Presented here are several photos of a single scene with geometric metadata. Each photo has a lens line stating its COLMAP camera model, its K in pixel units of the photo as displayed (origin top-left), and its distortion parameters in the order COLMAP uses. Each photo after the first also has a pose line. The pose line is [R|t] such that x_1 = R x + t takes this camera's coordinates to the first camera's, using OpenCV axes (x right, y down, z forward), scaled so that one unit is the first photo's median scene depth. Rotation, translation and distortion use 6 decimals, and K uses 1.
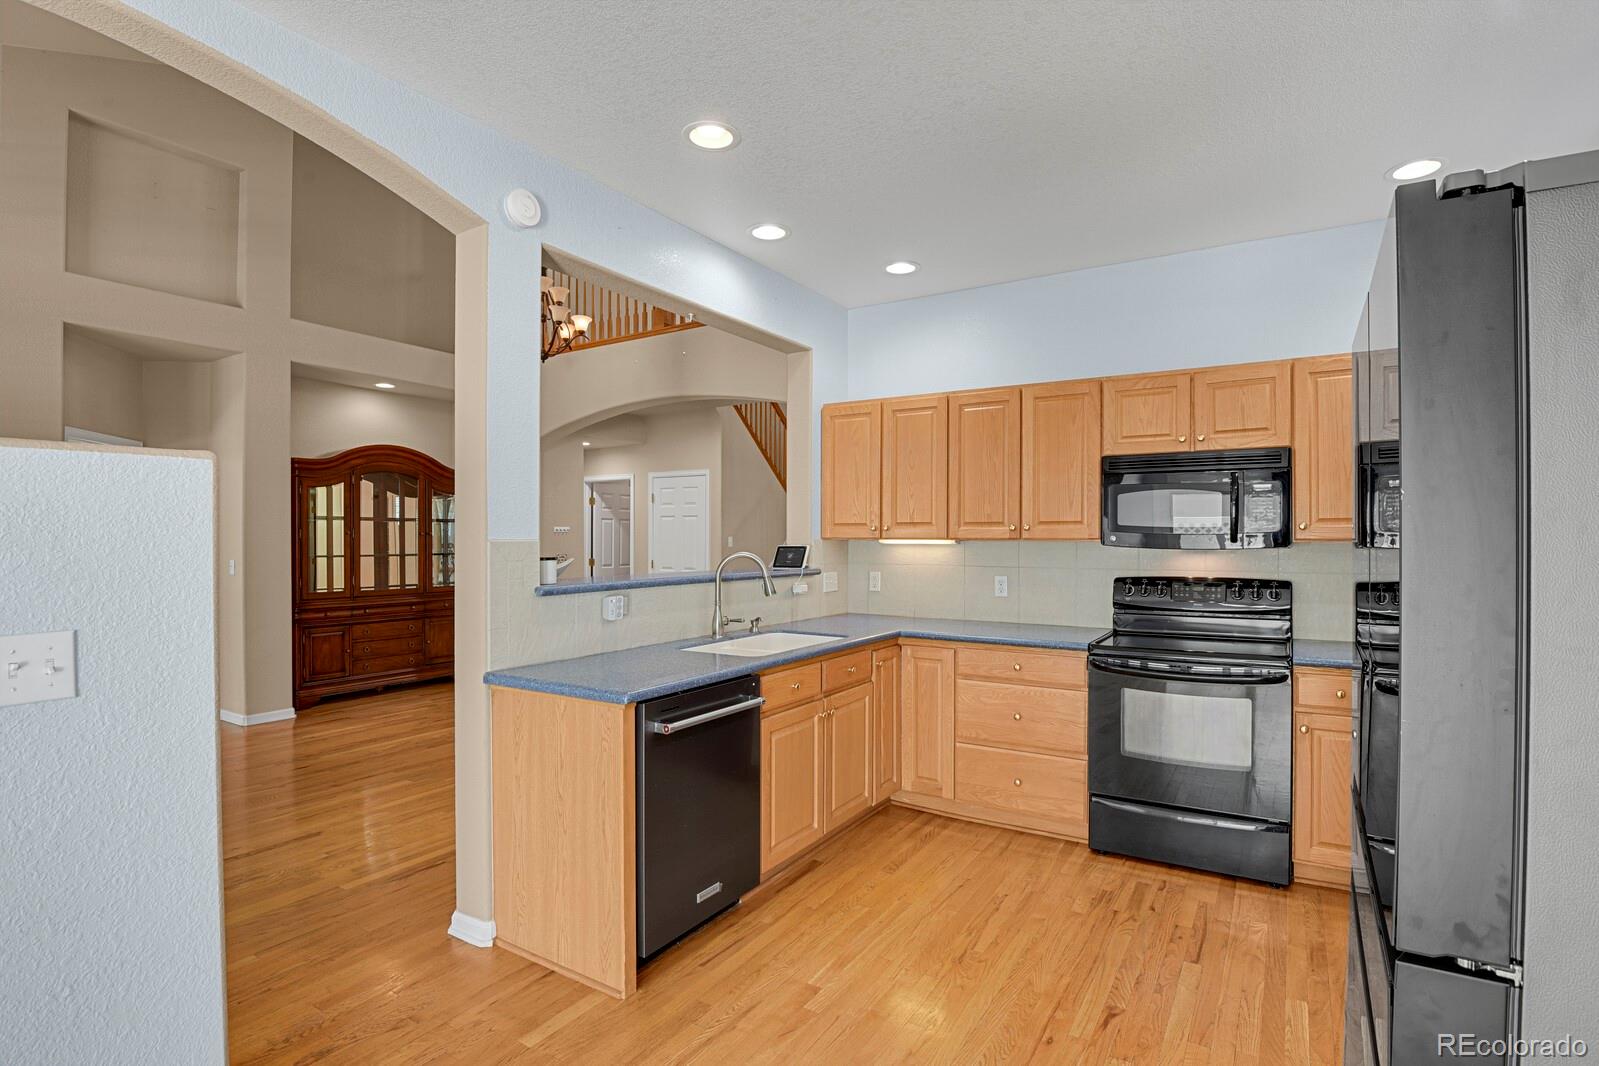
lens RADIAL K [[782.4, 0, 802.4], [0, 782.4, 539.1], [0, 0, 1]] dist [-0.022700, -0.003881]
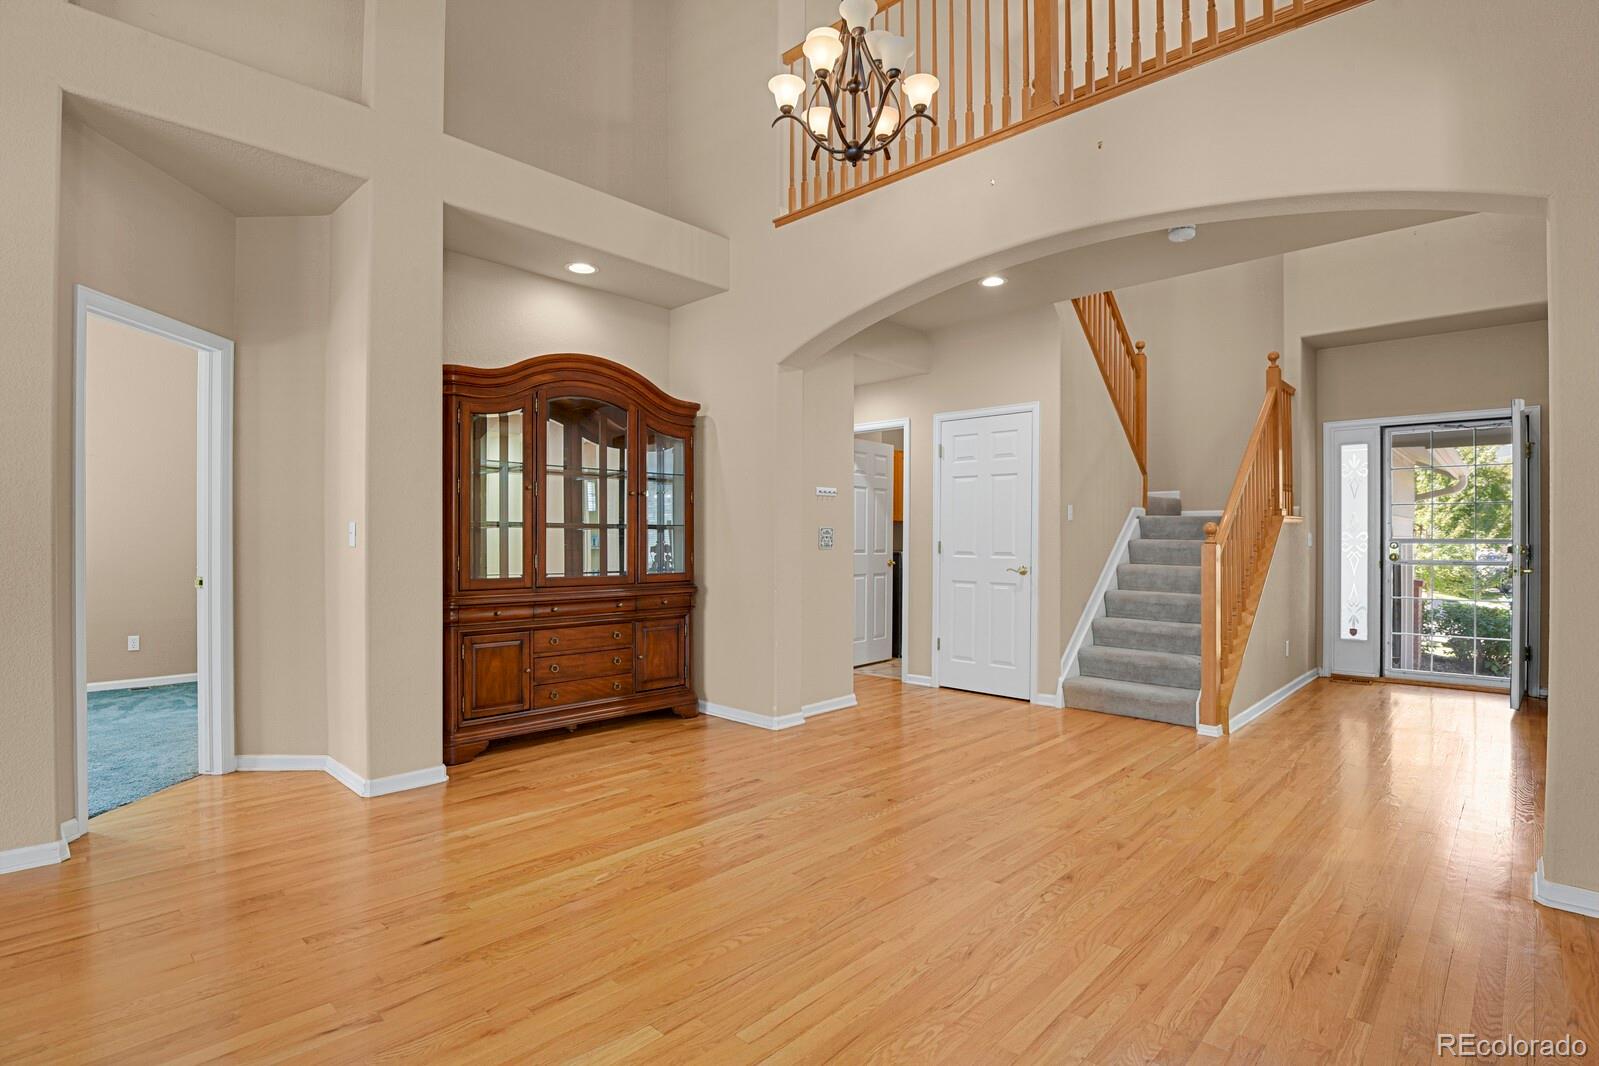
lens RADIAL K [[782.4, 0, 801.5], [0, 782.4, 540.6], [0, 0, 1]] dist [-0.022700, -0.003881]
pose [[0.980165, 0.003515, -0.198150, -0.403406], [-0.003516, 0.999994, 0.000350, 0.060623], [0.198150, 0.000354, 0.980172, 0.704754]]
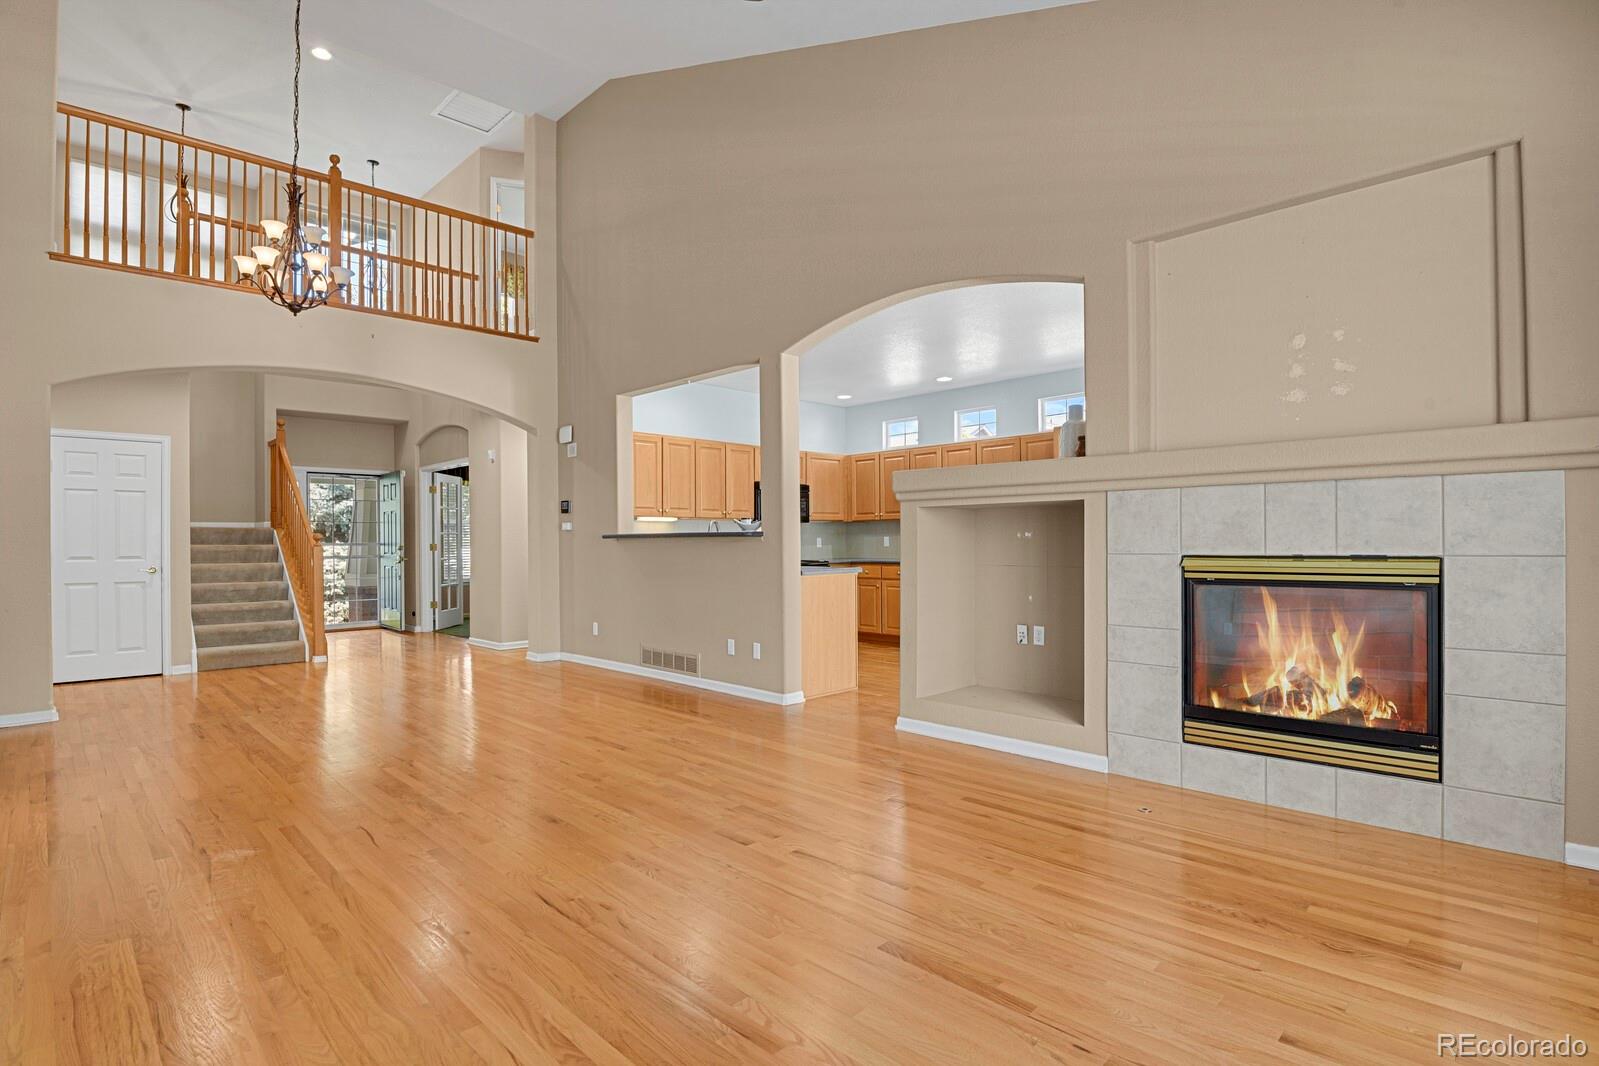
lens RADIAL K [[782.4, 0, 801.0], [0, 782.4, 543.7], [0, 0, 1]] dist [-0.022700, -0.003881]
pose [[0.227312, -0.004388, 0.973812, -1.670188], [0.009577, 0.999952, 0.002270, 0.063764], [-0.973775, 0.008810, 0.227343, 0.354124]]
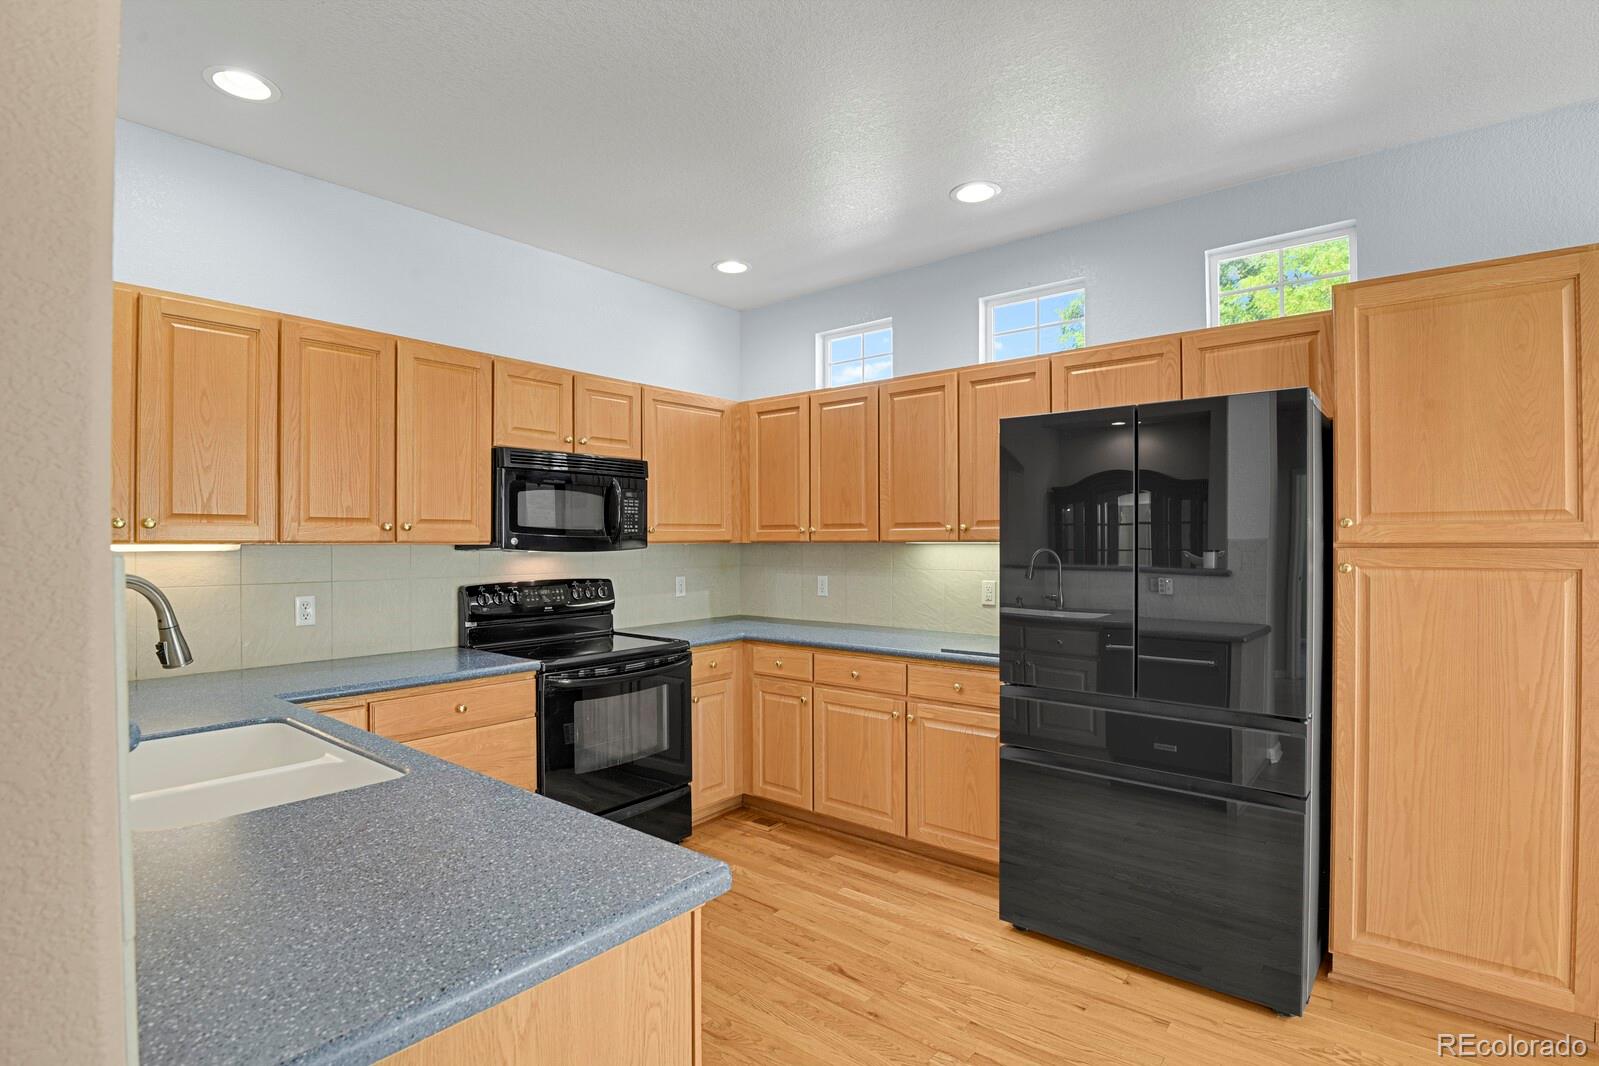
lens RADIAL K [[782.4, 0, 801.8], [0, 782.4, 539.5], [0, 0, 1]] dist [-0.022700, -0.003881]
pose [[0.129181, -0.000172, 0.991621, -0.410381], [0.002995, 0.999995, -0.000217, -0.001418], [-0.991617, 0.002997, 0.129181, 0.526020]]
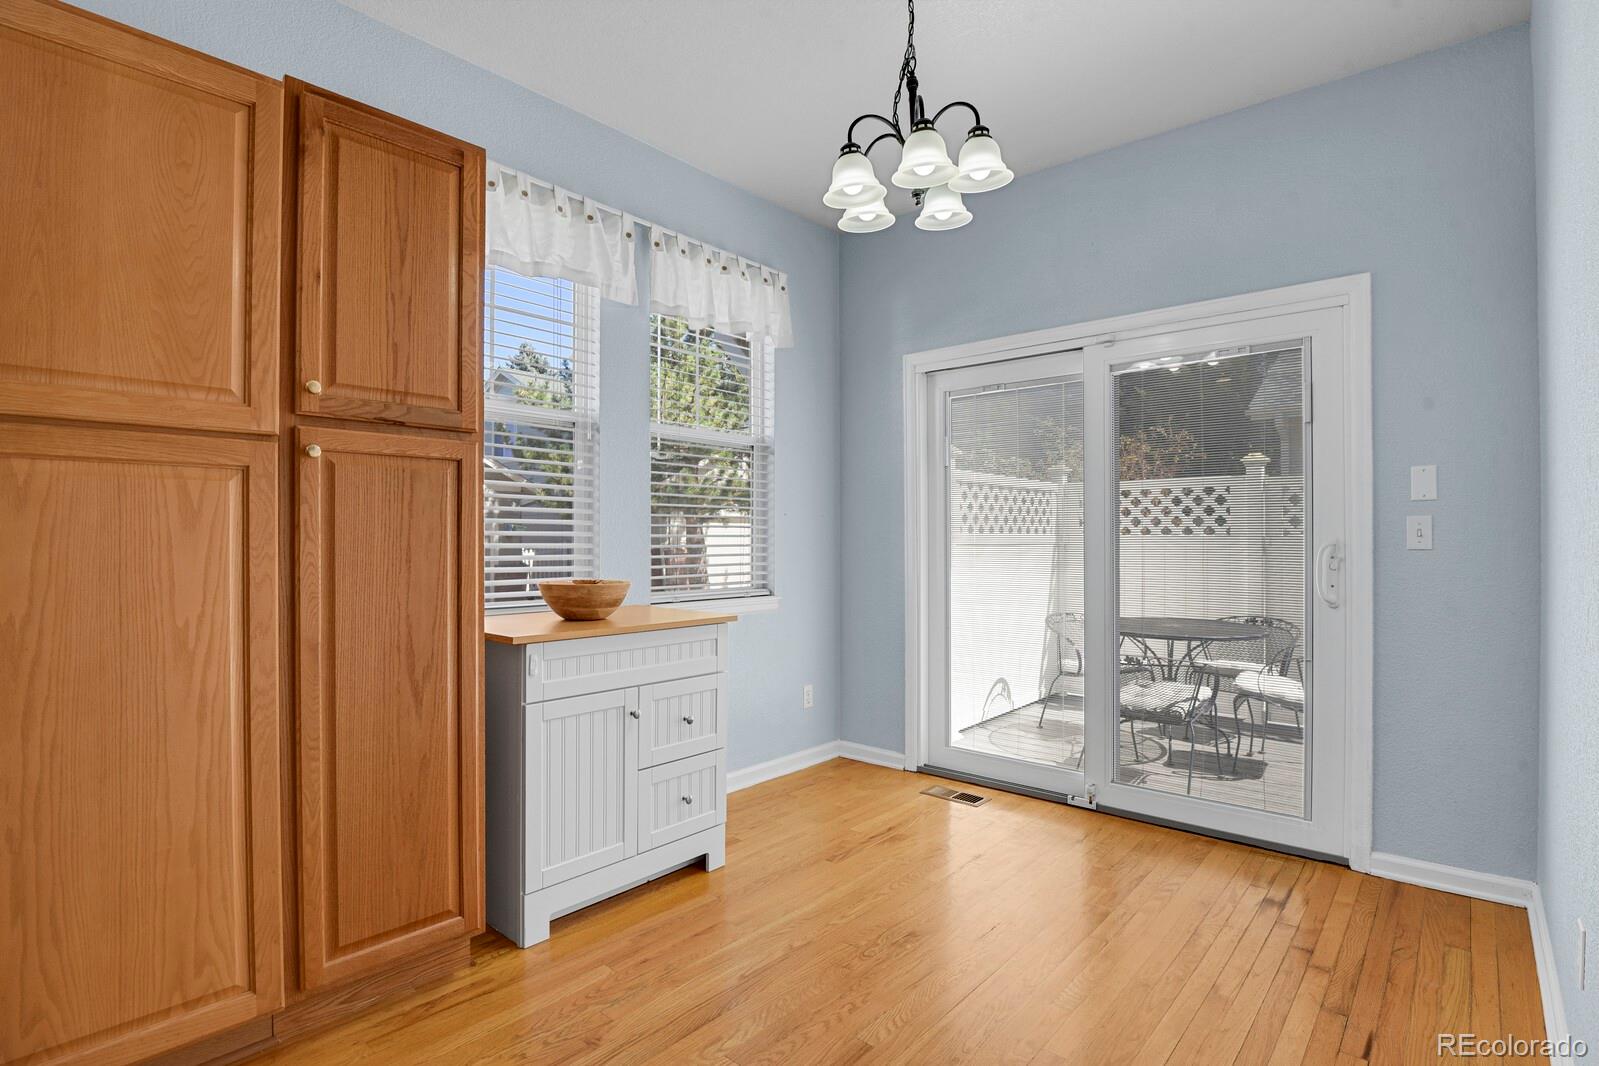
lens RADIAL K [[782.4, 0, 800.4], [0, 782.4, 541.6], [0, 0, 1]] dist [-0.022700, -0.003881]
pose [[-0.987375, 0.002223, 0.158386, -0.197112], [0.002496, 0.999996, 0.001523, 0.061333], [-0.158382, 0.001899, -0.987376, 0.438308]]
